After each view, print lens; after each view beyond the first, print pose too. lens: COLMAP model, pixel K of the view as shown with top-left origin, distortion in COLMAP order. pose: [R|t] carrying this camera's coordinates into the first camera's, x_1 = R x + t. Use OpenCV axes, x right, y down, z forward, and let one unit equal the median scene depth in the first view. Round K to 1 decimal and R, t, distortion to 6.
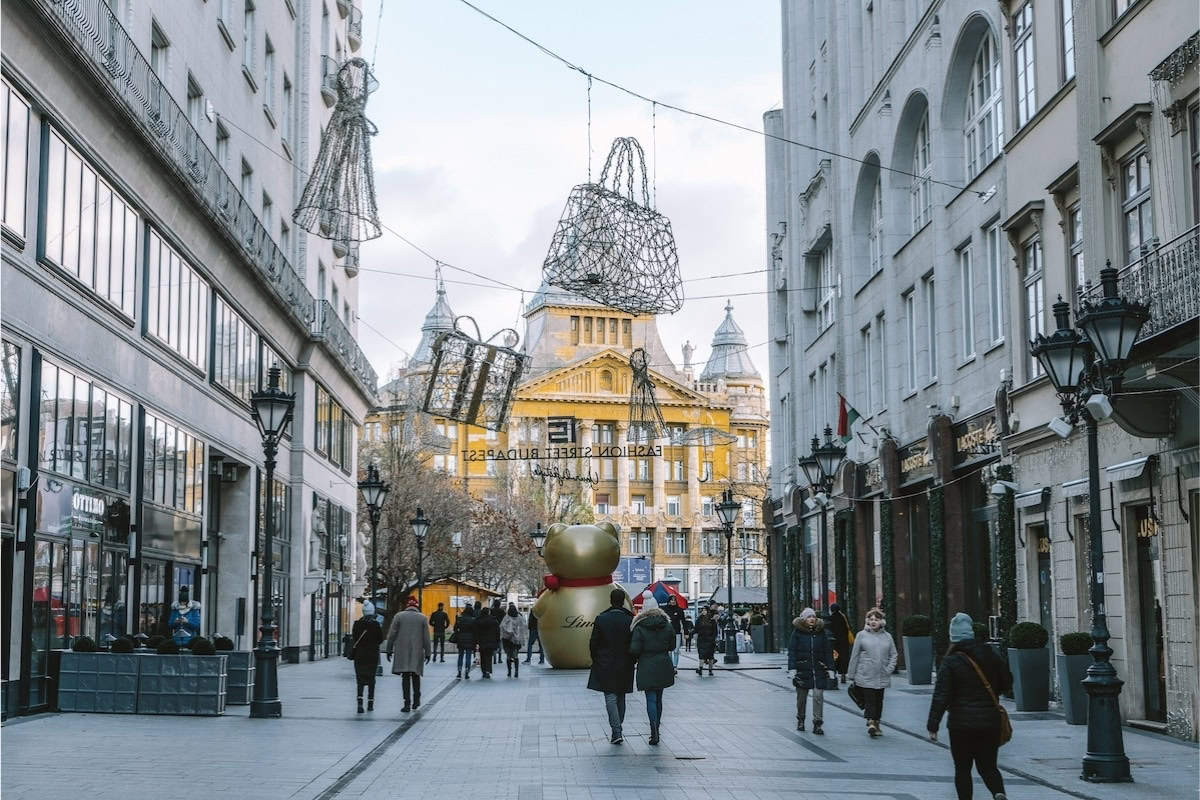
lens RADIAL K [[2035.1, 0, 600.0], [0, 2035.1, 400.0], [0, 0, 1]] dist [-0.013941, -0.056840]
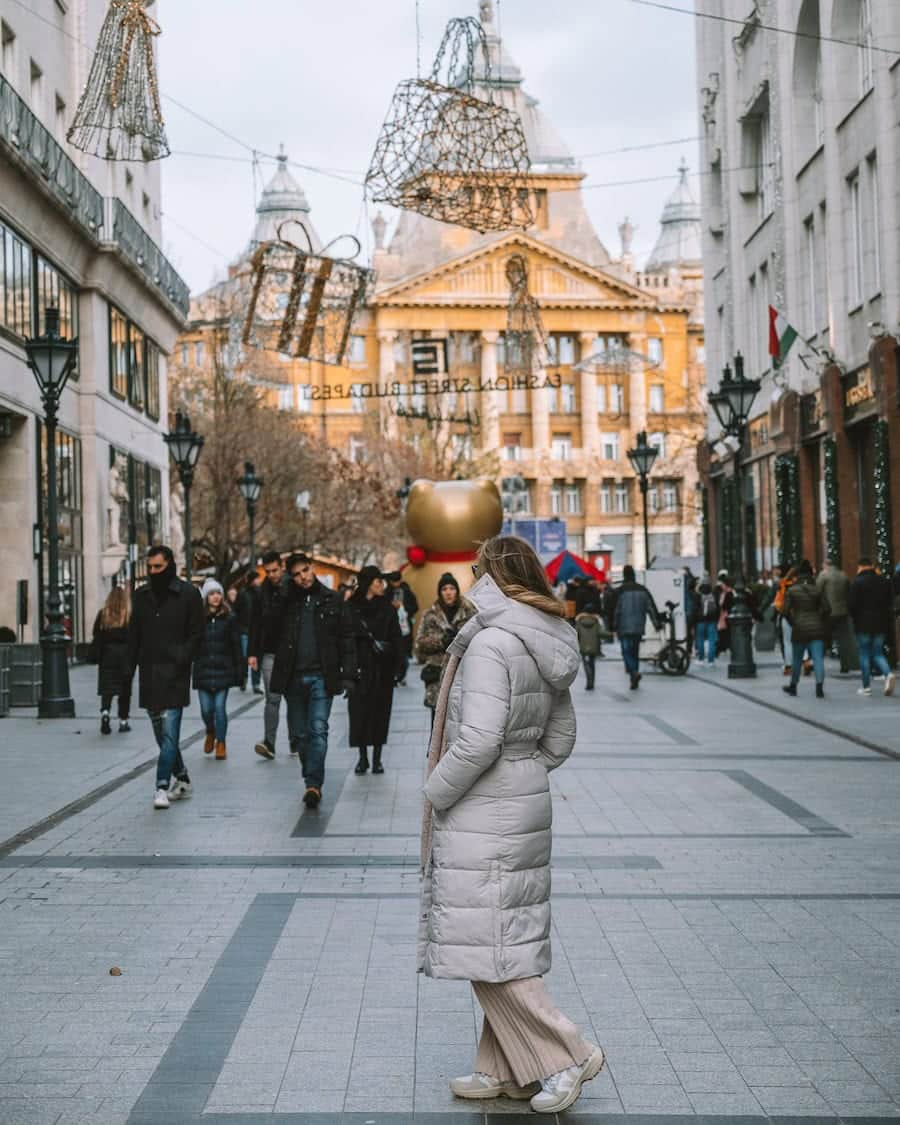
lens RADIAL K [[2950.0, 0, 450.0], [0, 2950.0, 562.5], [0, 0, 1]] dist [0.081353, -0.696024]
pose [[0.999322, -0.022113, -0.029437, 0.021273], [0.024713, 0.995535, 0.091099, -0.009963], [0.027291, -0.091765, 0.995407, -0.123599]]
